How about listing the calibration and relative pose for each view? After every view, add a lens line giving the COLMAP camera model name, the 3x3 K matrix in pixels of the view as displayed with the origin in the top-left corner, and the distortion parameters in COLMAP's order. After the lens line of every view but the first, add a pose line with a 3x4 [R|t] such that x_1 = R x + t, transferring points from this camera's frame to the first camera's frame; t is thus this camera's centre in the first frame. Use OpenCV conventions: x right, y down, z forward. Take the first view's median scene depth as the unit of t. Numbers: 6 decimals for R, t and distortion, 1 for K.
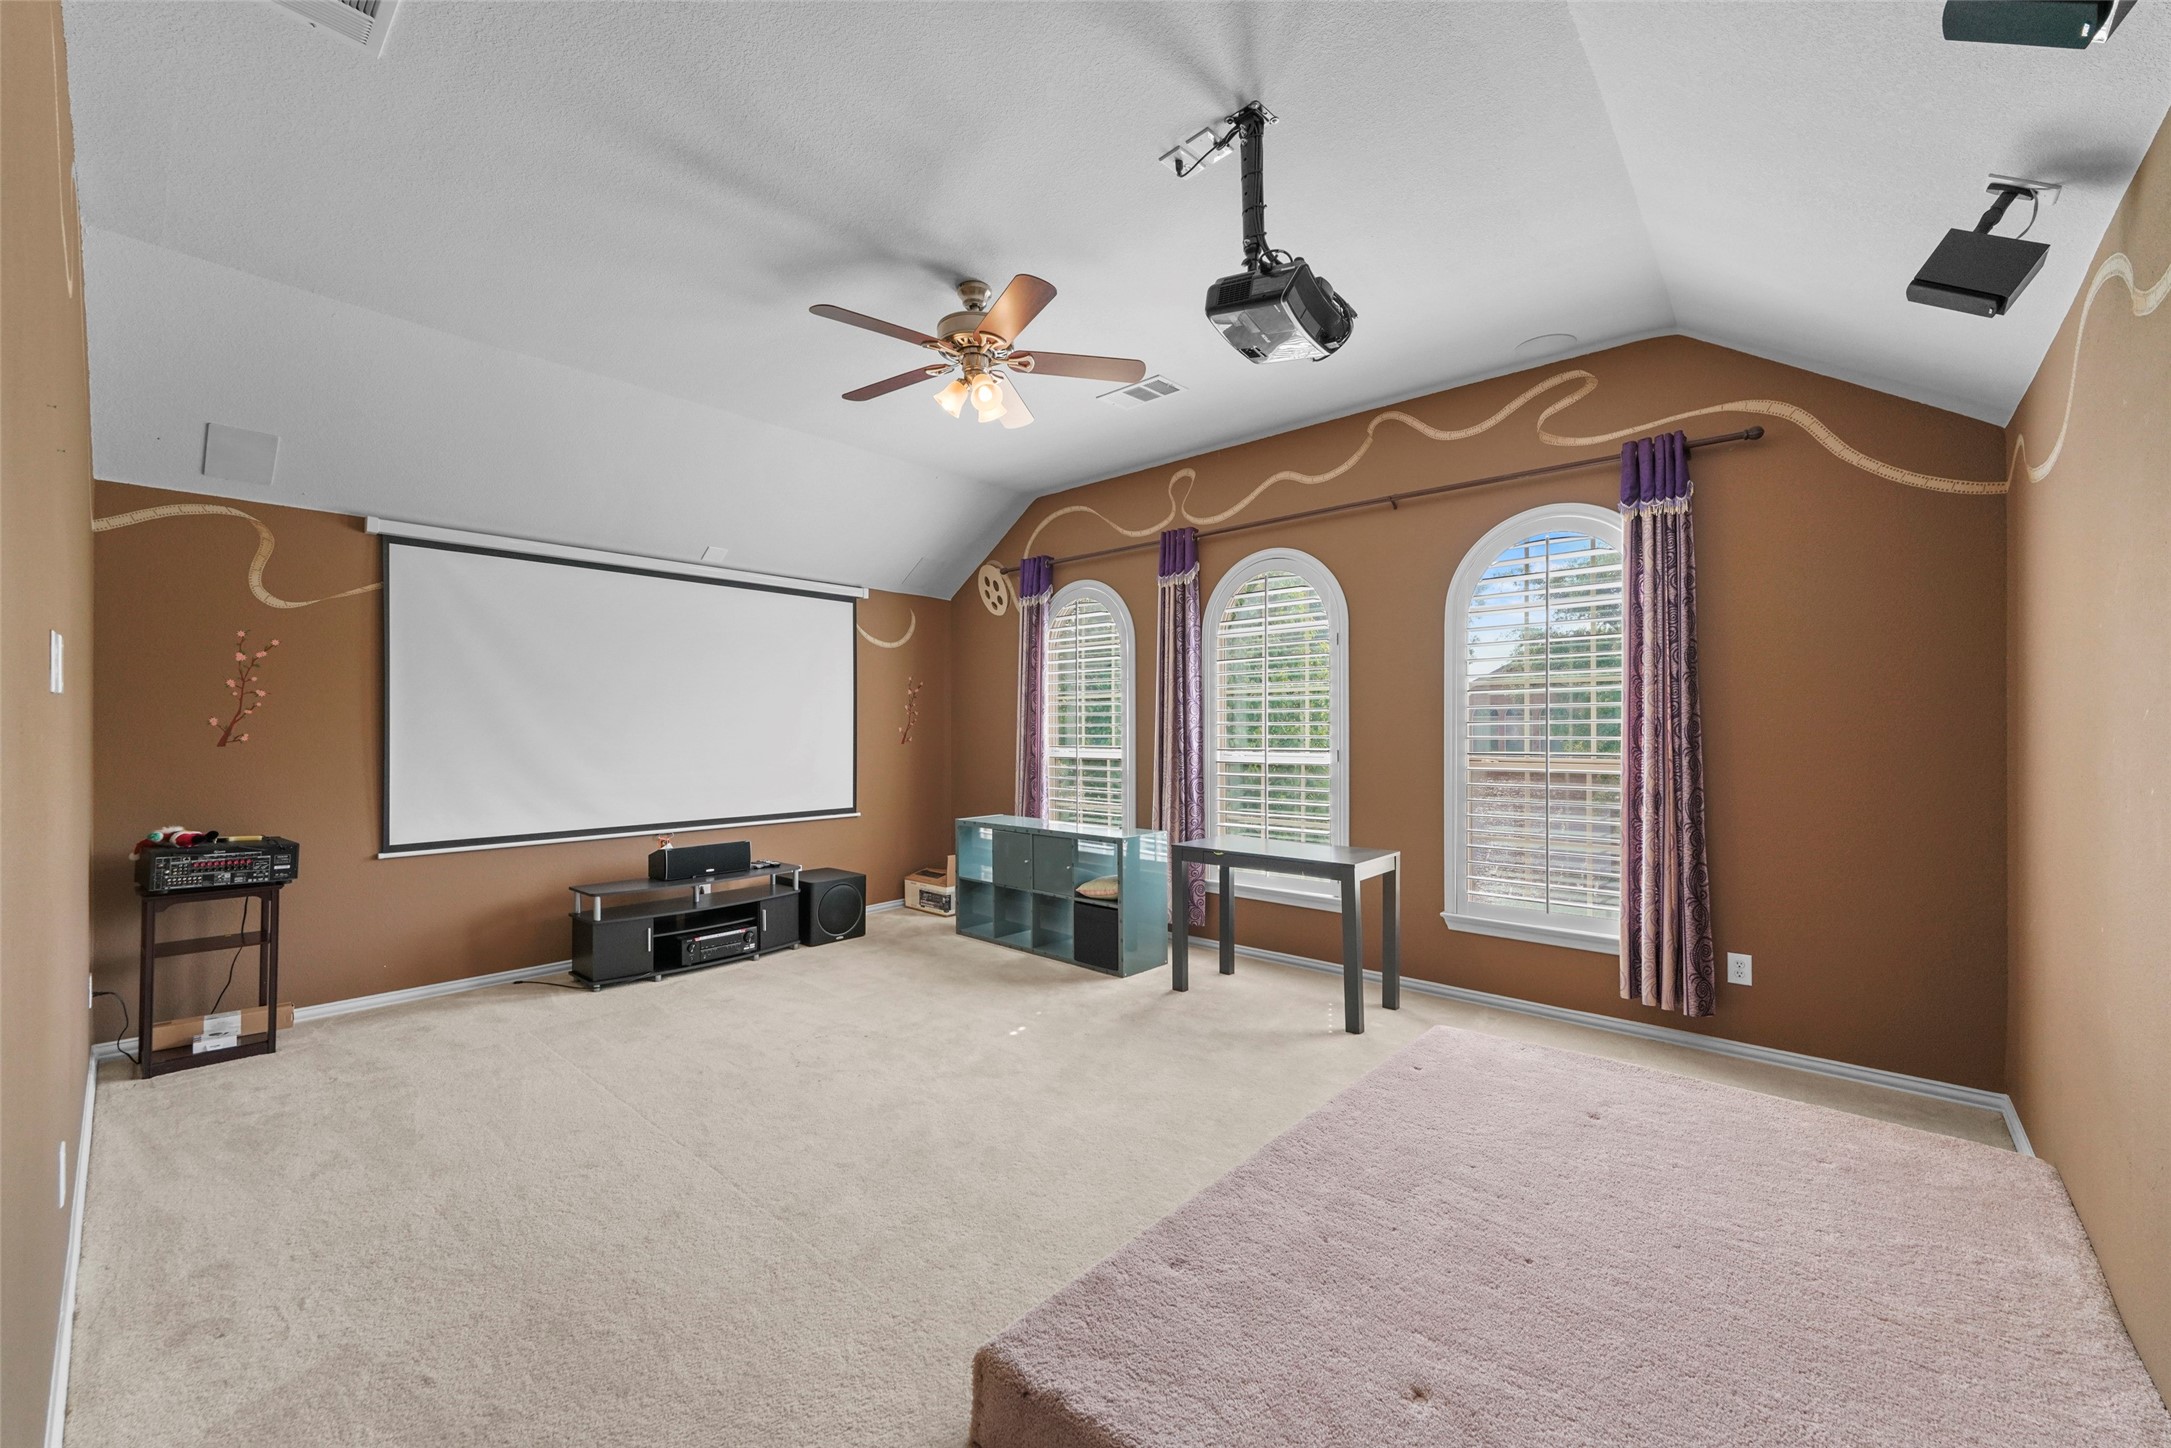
lens RADIAL K [[863.5, 0, 1067.1], [0, 863.5, 719.2], [0, 0, 1]] dist [0.009363, -0.002718]
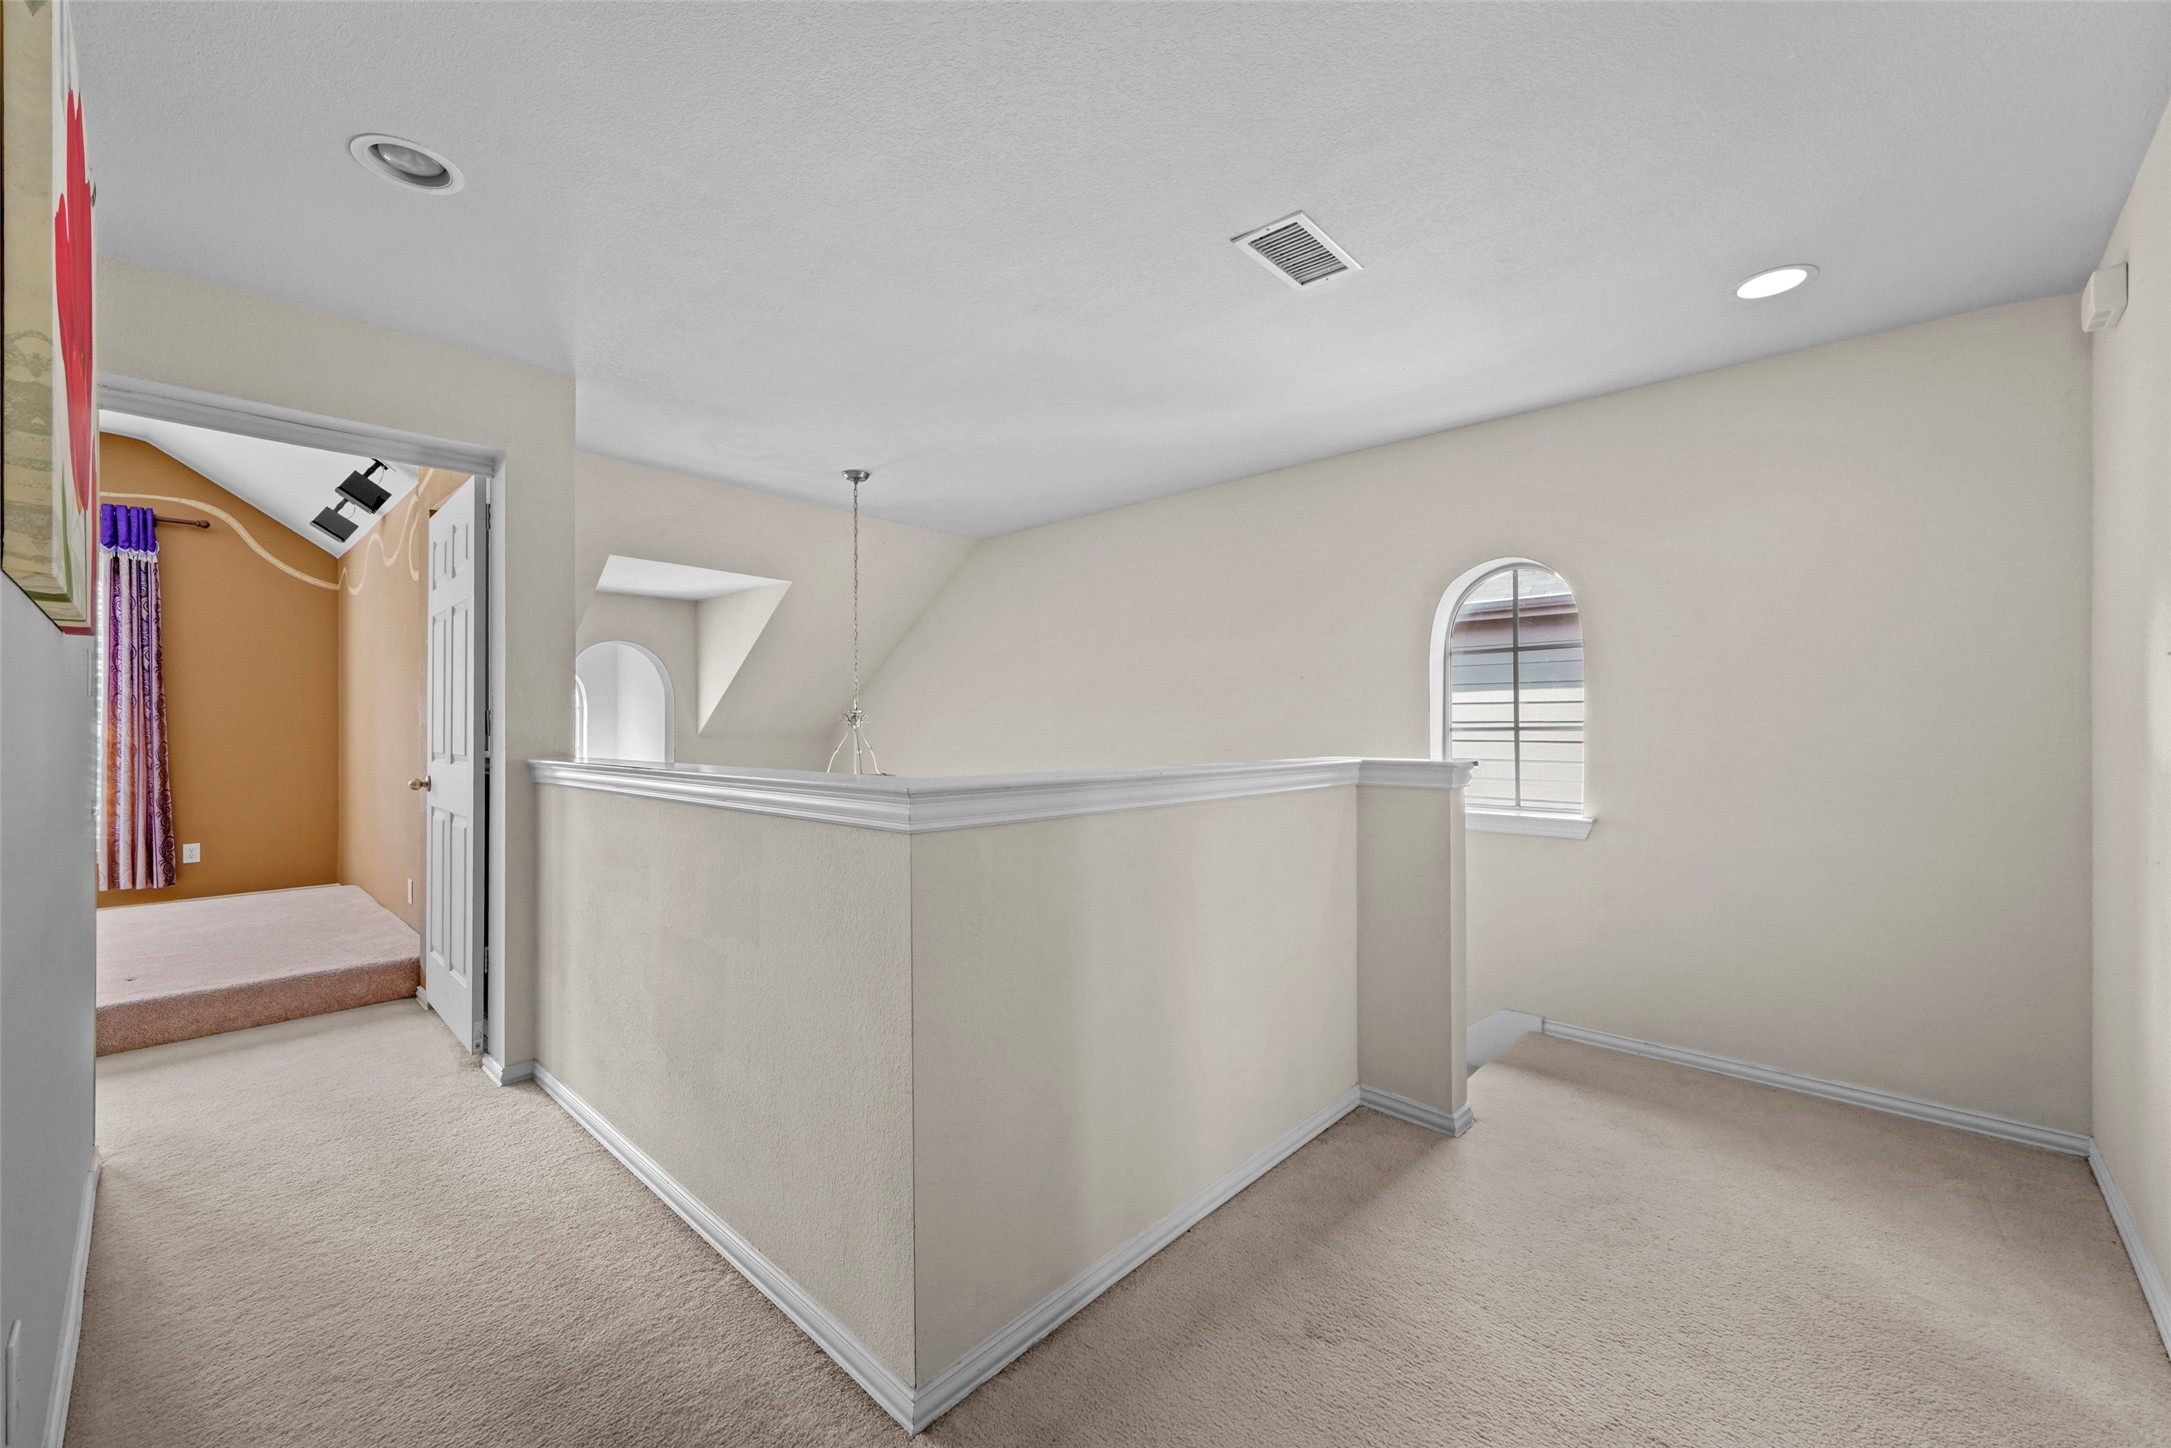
lens RADIAL K [[863.5, 0, 1068.2], [0, 863.5, 728.1], [0, 0, 1]] dist [0.009363, -0.002718]
pose [[0.031412, 0.000746, 0.999506, -0.778663], [-0.002817, 0.999996, -0.000657, 0.051497], [-0.999503, -0.002795, 0.031414, -0.668572]]
